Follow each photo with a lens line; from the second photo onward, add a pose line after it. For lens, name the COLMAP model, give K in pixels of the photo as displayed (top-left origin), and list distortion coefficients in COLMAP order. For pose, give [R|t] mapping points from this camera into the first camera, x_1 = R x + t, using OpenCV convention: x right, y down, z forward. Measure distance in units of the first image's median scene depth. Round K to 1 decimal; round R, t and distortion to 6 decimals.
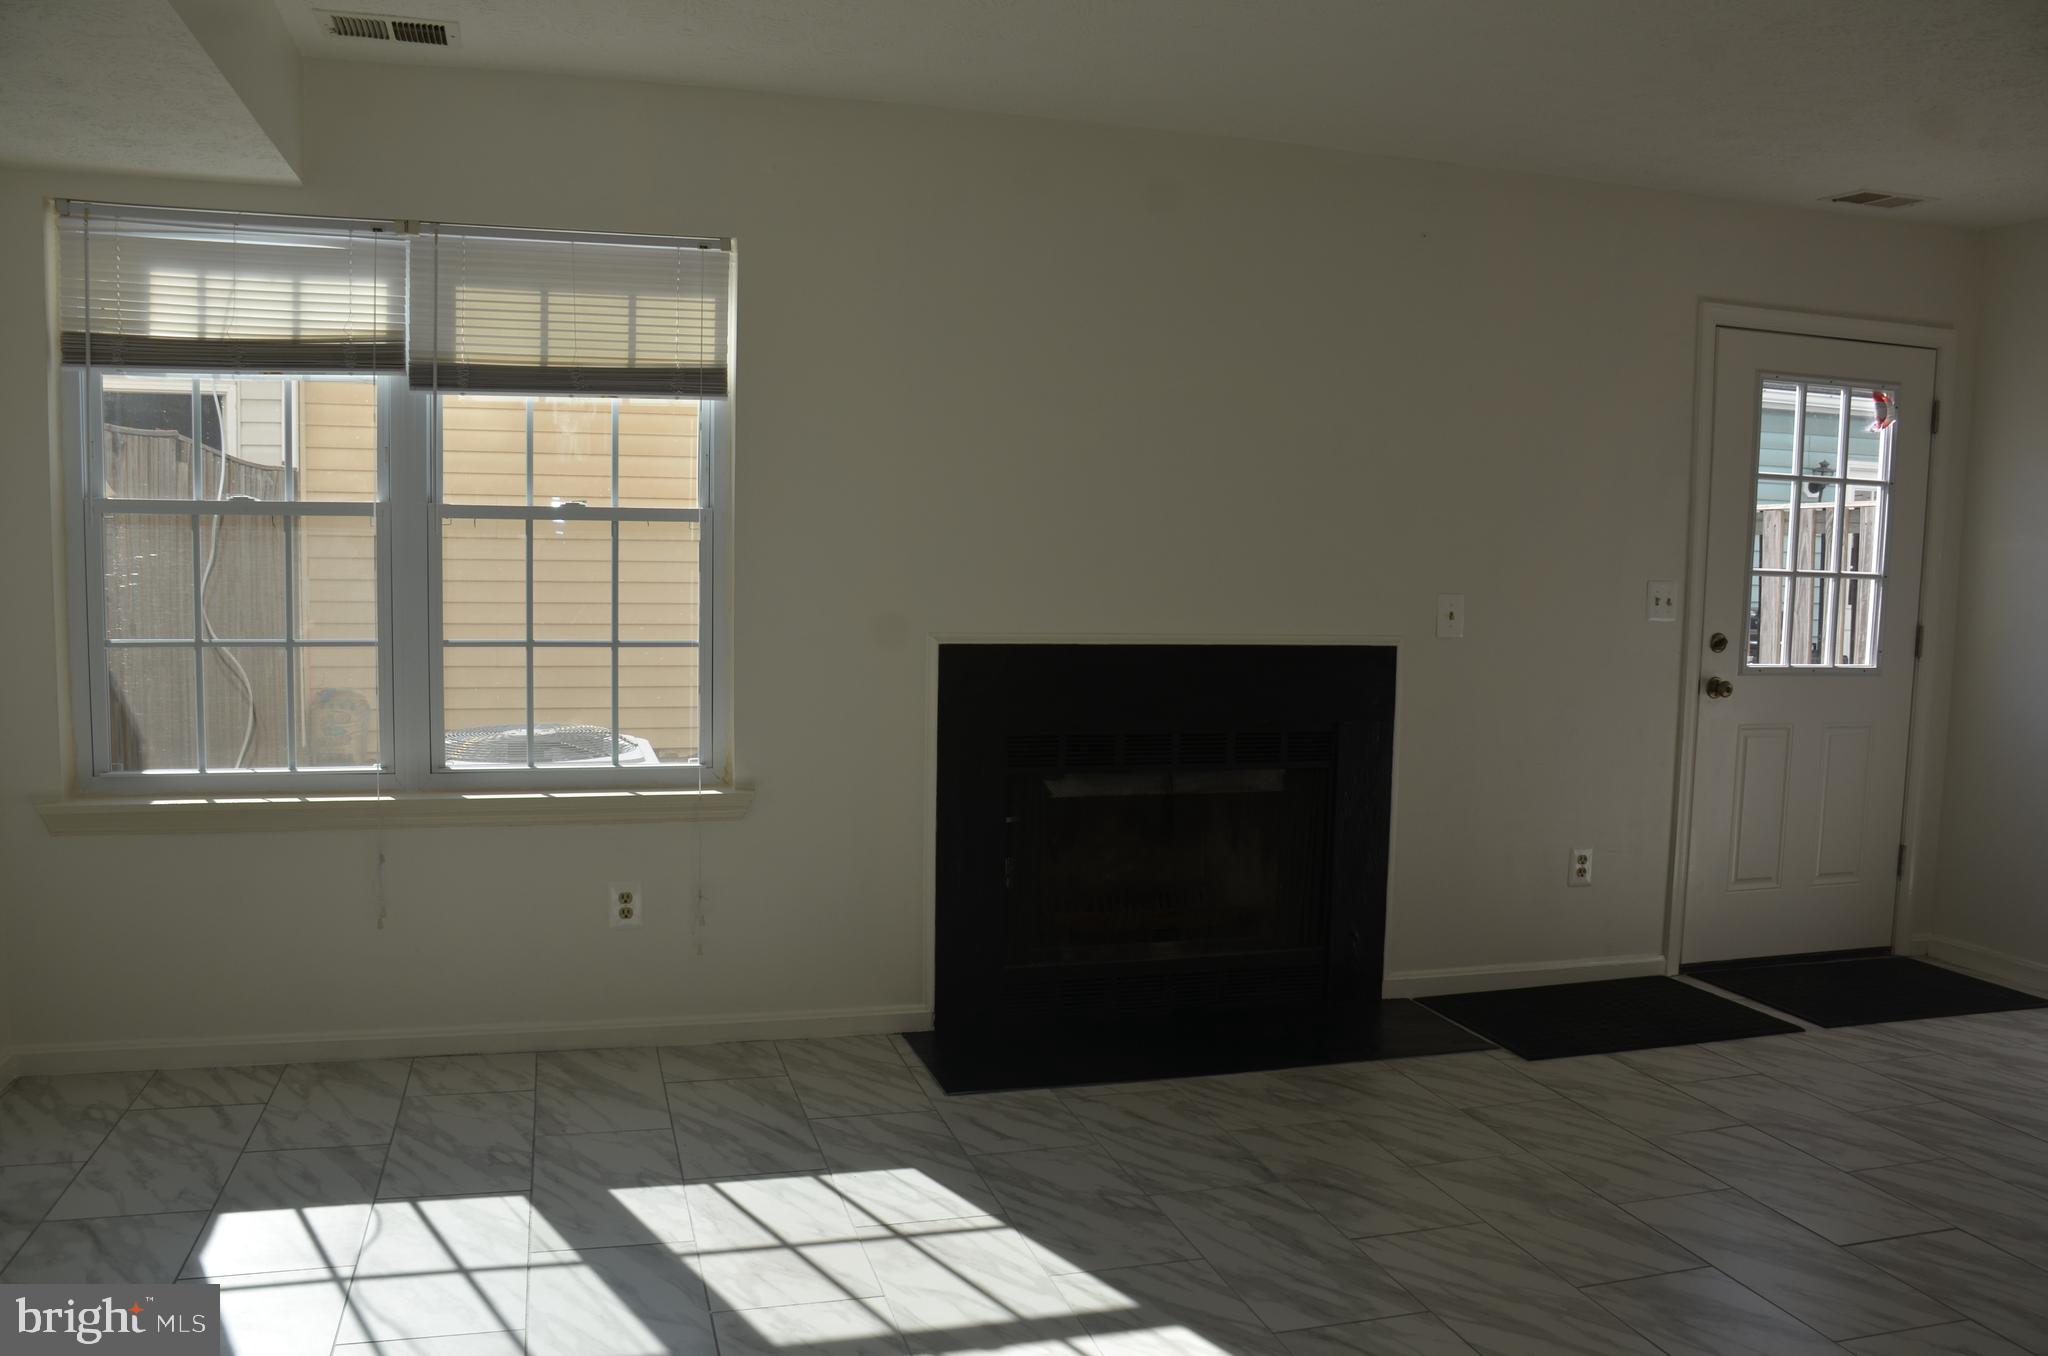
lens RADIAL K [[1584.0, 0, 1018.7], [0, 1584.0, 712.1], [0, 0, 1]] dist [-0.147070, 0.104746]
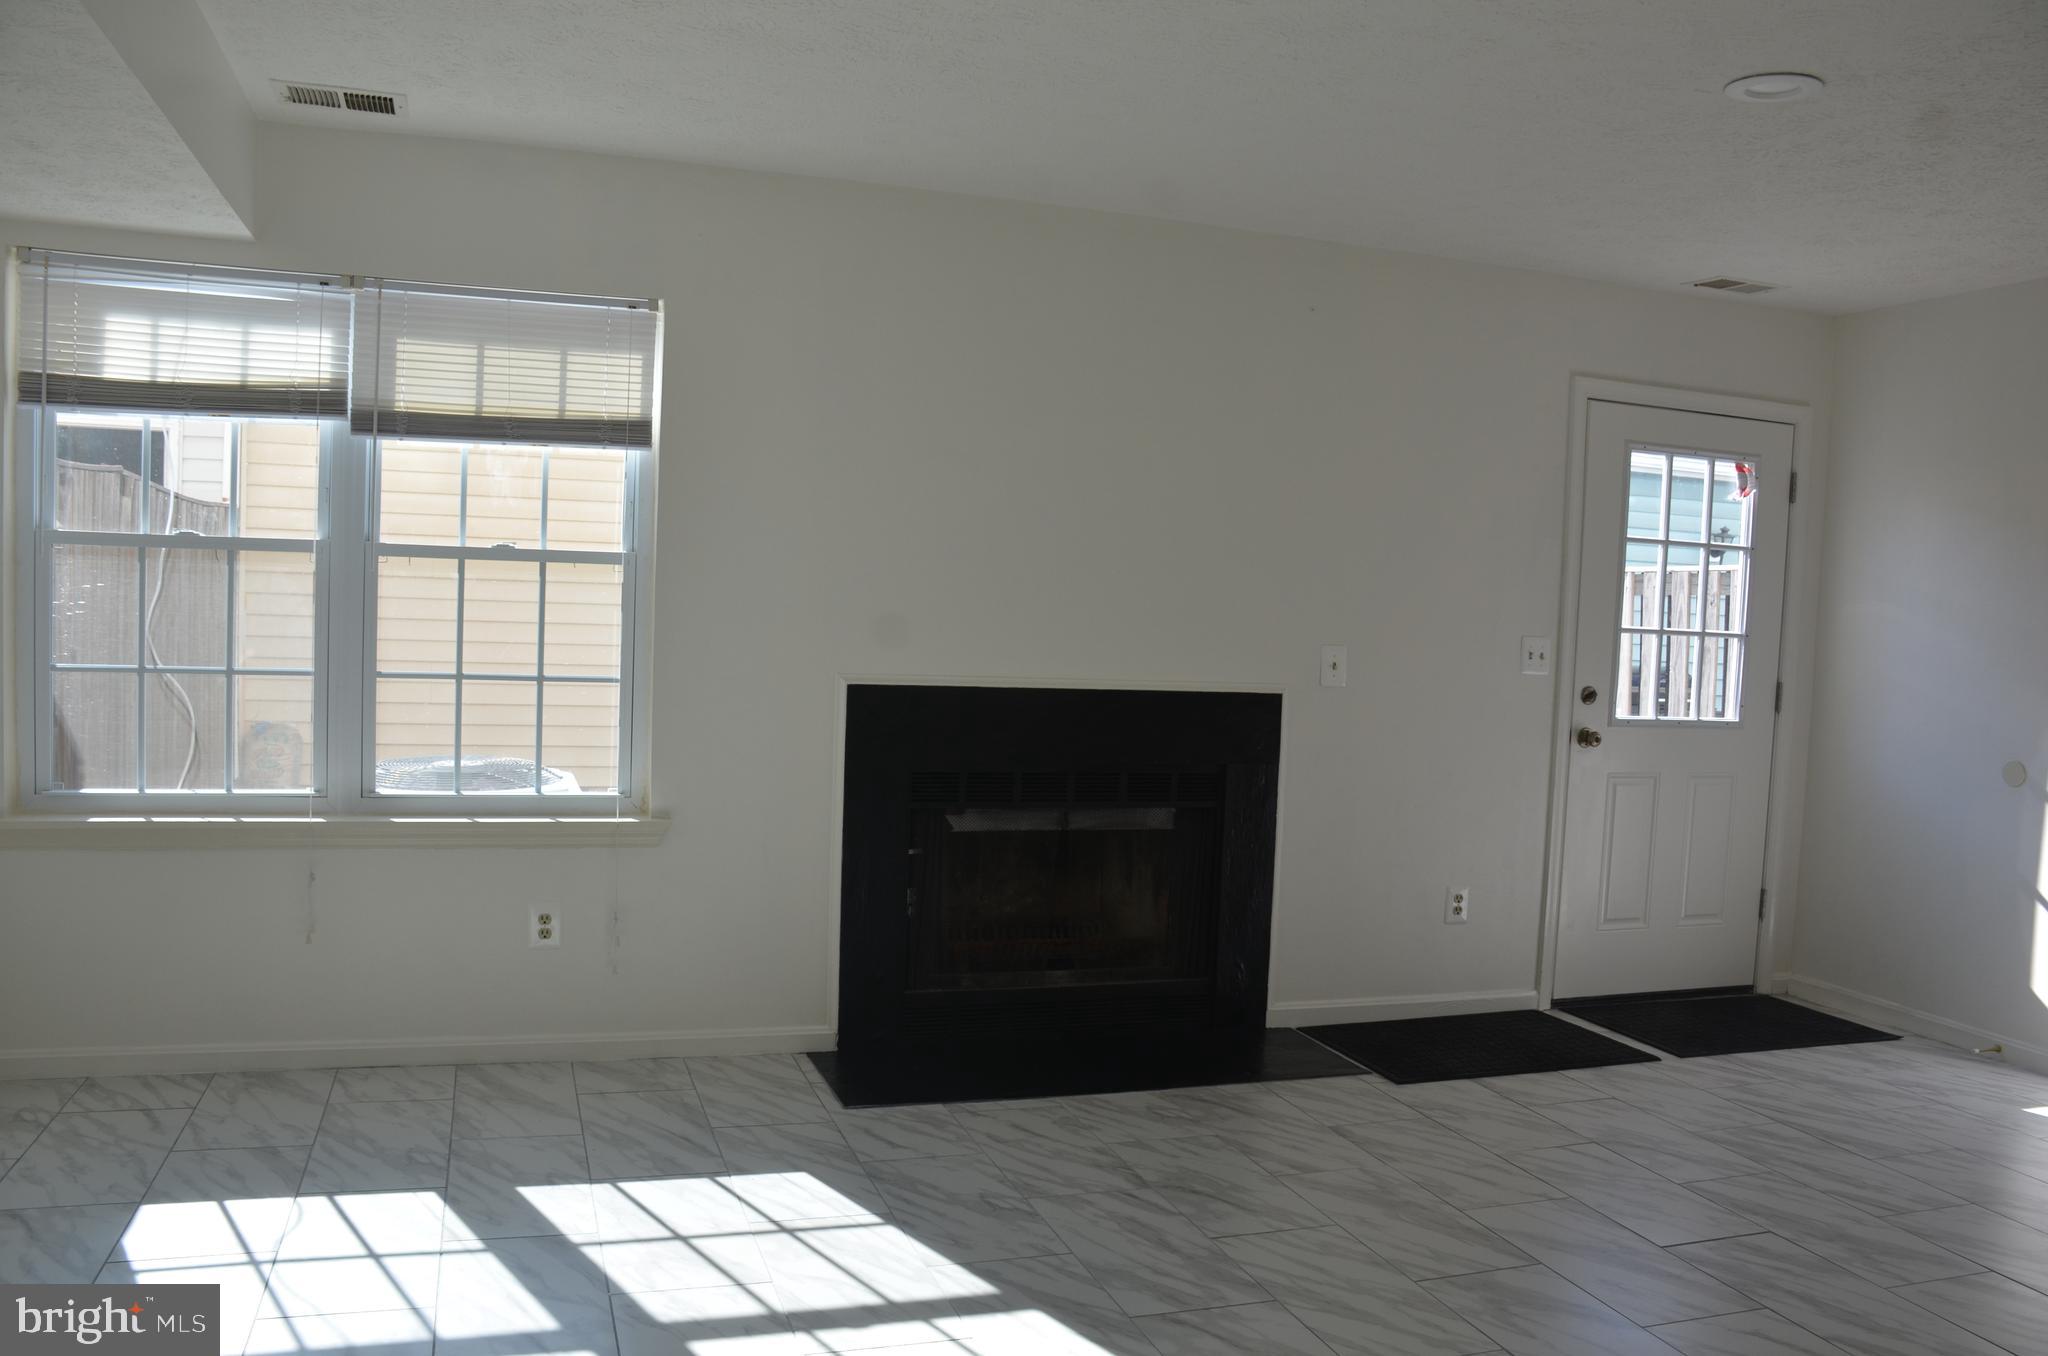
lens RADIAL K [[1584.0, 0, 1018.7], [0, 1584.0, 712.1], [0, 0, 1]] dist [-0.147070, 0.104746]
pose [[0.999135, 0.016280, 0.038278, 0.027058], [-0.015026, 0.999348, -0.032830, 0.009908], [-0.038787, 0.032226, 0.998728, -0.069804]]
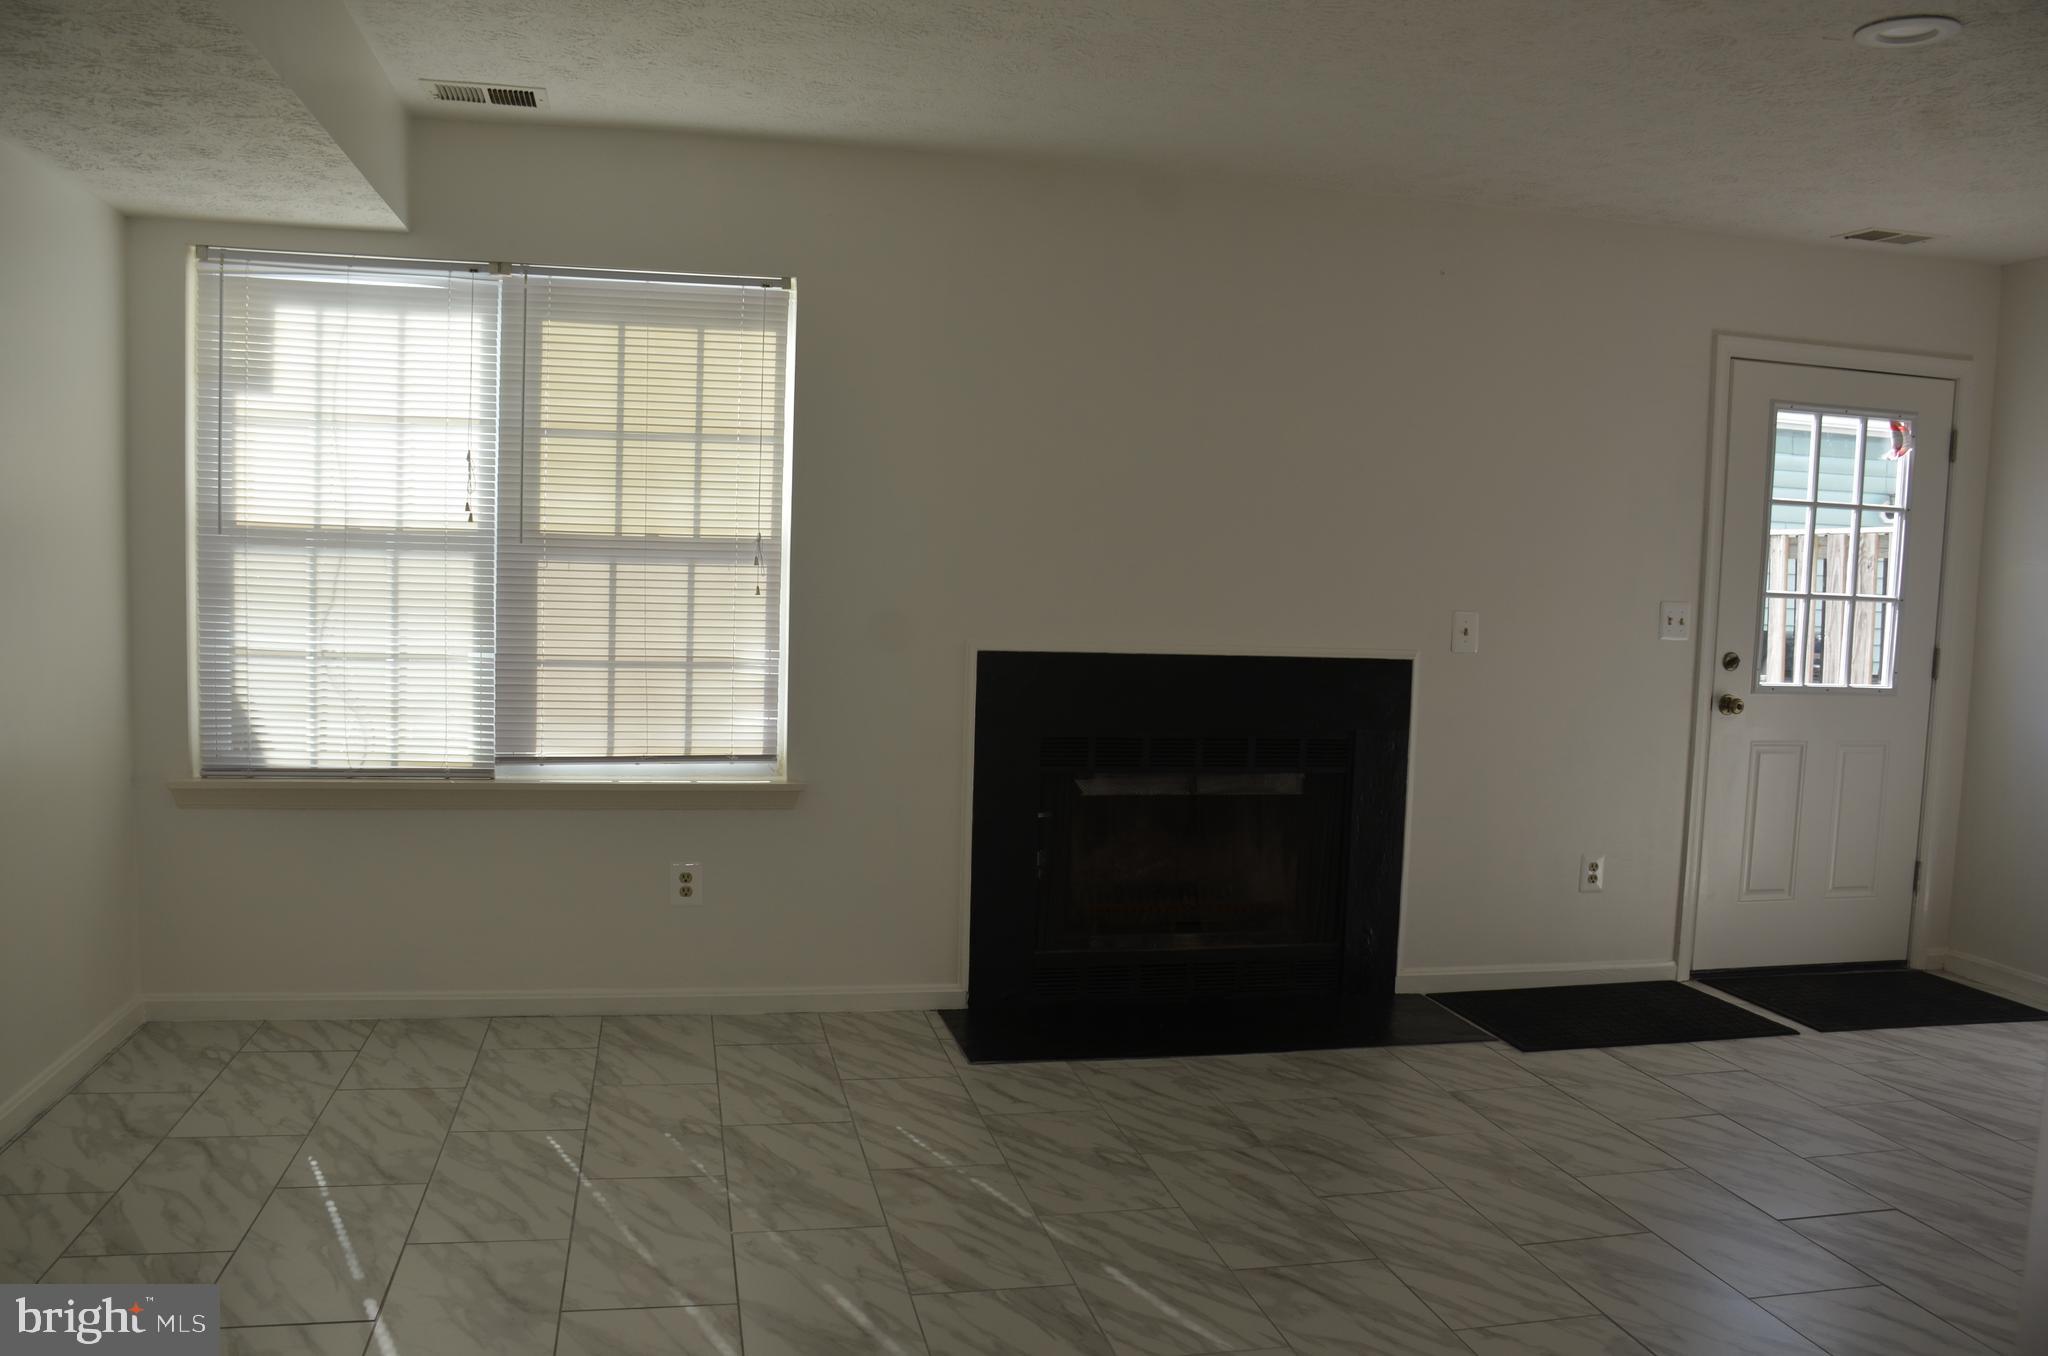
lens RADIAL K [[1584.0, 0, 1018.7], [0, 1584.0, 712.1], [0, 0, 1]] dist [-0.147070, 0.104746]
pose [[0.997649, 0.016616, -0.066479, 0.056880], [-0.017366, 0.999792, -0.010708, 0.011260], [0.066288, 0.011837, 0.997730, -0.089852]]
